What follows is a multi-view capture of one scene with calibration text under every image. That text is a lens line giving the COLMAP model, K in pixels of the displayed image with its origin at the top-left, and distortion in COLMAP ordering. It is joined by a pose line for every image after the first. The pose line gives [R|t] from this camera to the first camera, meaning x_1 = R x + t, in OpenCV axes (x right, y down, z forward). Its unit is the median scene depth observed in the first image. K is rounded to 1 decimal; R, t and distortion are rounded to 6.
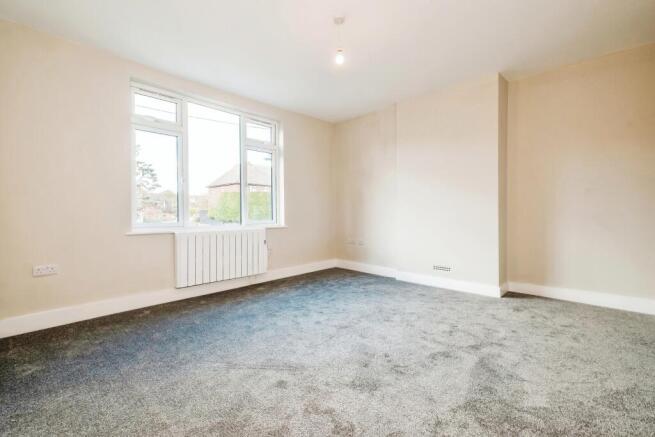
lens RADIAL K [[290.6, 0, 315.9], [0, 290.6, 208.2], [0, 0, 1]] dist [0.003024, 0.000963]
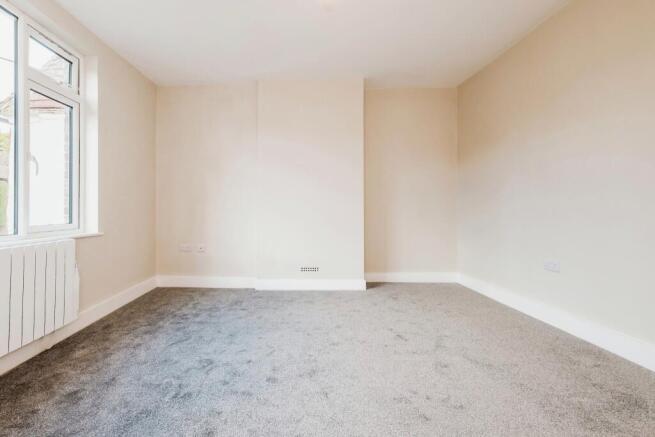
lens RADIAL K [[306.5, 0, 290.7], [0, 306.5, 203.2], [0, 0, 1]] dist [0.000415, -0.000097]
pose [[0.730172, 0.014130, 0.683117, -0.311989], [-0.008488, 0.999897, -0.011609, 0.005304], [-0.683210, 0.002678, 0.730217, 0.337995]]
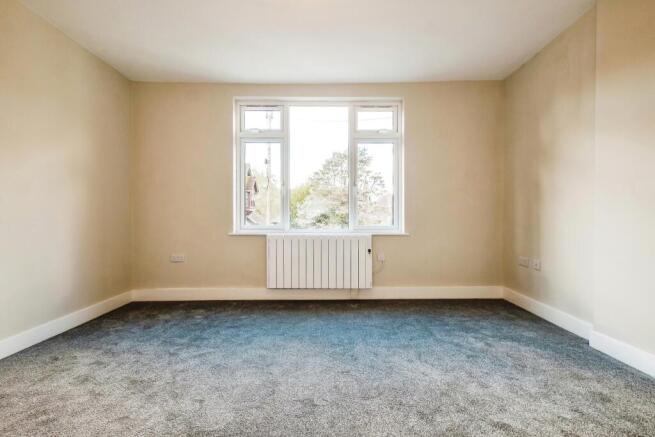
lens RADIAL K [[290.5, 0, 319.2], [0, 290.5, 218.3], [0, 0, 1]] dist [-0.000054, -0.000004]
pose [[0.709718, 0.007220, -0.704449, 0.351865], [0.009002, 0.999773, 0.019316, 0.004746], [0.704428, -0.020050, 0.709492, 0.355725]]
